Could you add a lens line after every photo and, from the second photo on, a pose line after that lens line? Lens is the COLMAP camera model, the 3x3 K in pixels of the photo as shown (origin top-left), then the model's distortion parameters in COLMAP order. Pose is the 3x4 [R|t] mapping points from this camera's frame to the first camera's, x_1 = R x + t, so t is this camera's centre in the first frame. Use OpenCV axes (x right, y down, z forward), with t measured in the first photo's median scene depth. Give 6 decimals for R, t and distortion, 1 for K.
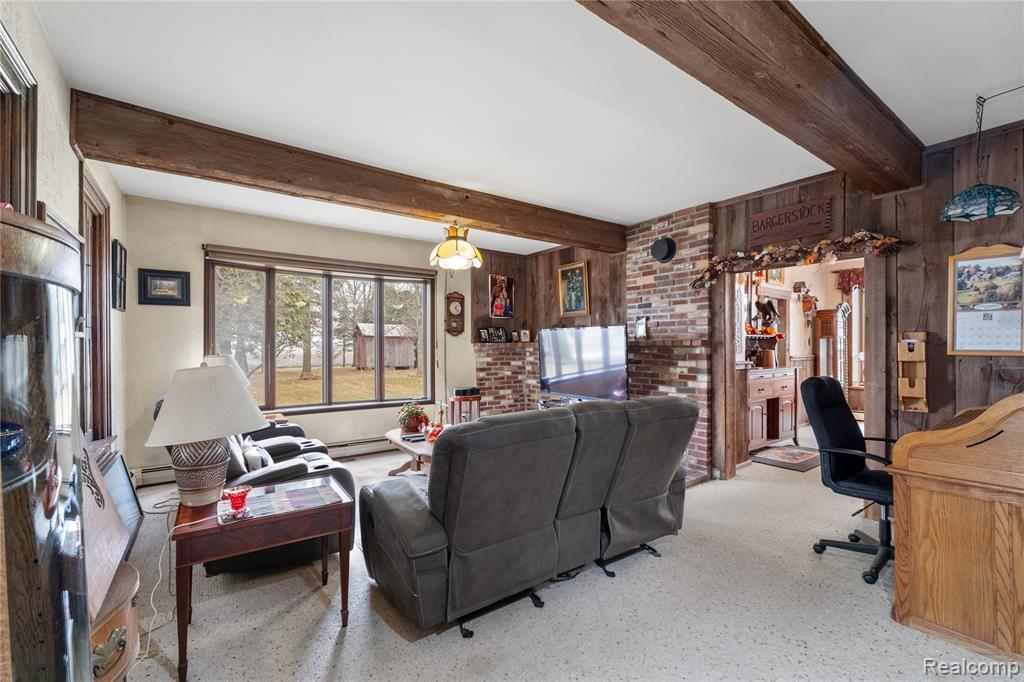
lens RADIAL K [[434.7, 0, 510.7], [0, 434.7, 334.5], [0, 0, 1]] dist [-0.001123, -0.000102]
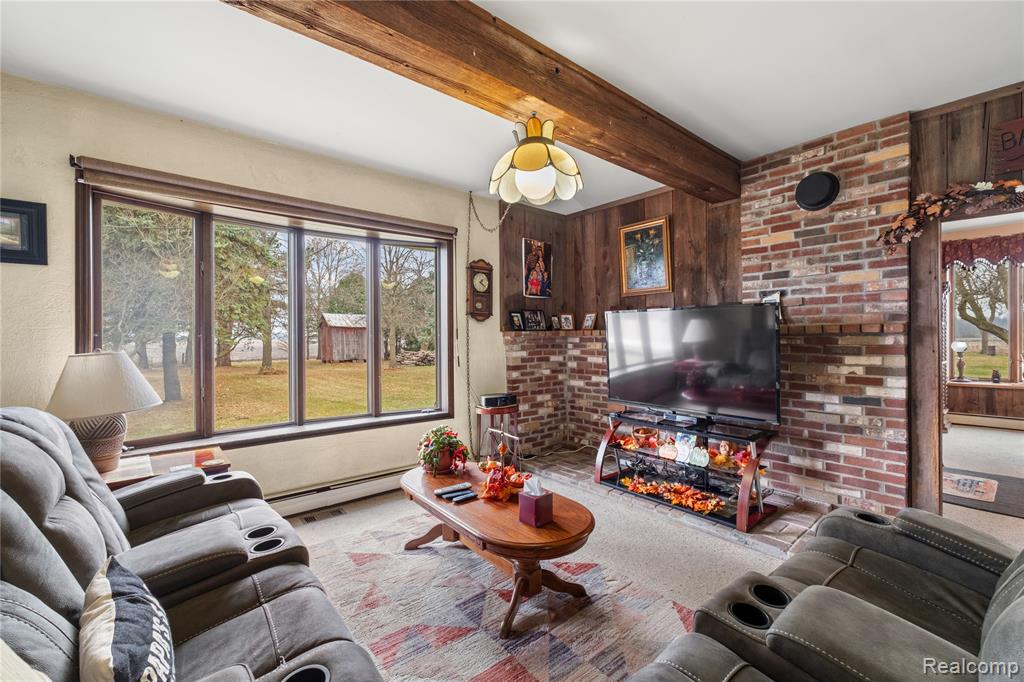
lens RADIAL K [[434.7, 0, 510.7], [0, 434.7, 334.5], [0, 0, 1]] dist [-0.001123, -0.000102]
pose [[0.997350, -0.003297, 0.072676, -0.153845], [0.001809, 0.999787, 0.020538, 0.011779], [-0.072728, -0.020352, 0.997144, 0.332933]]
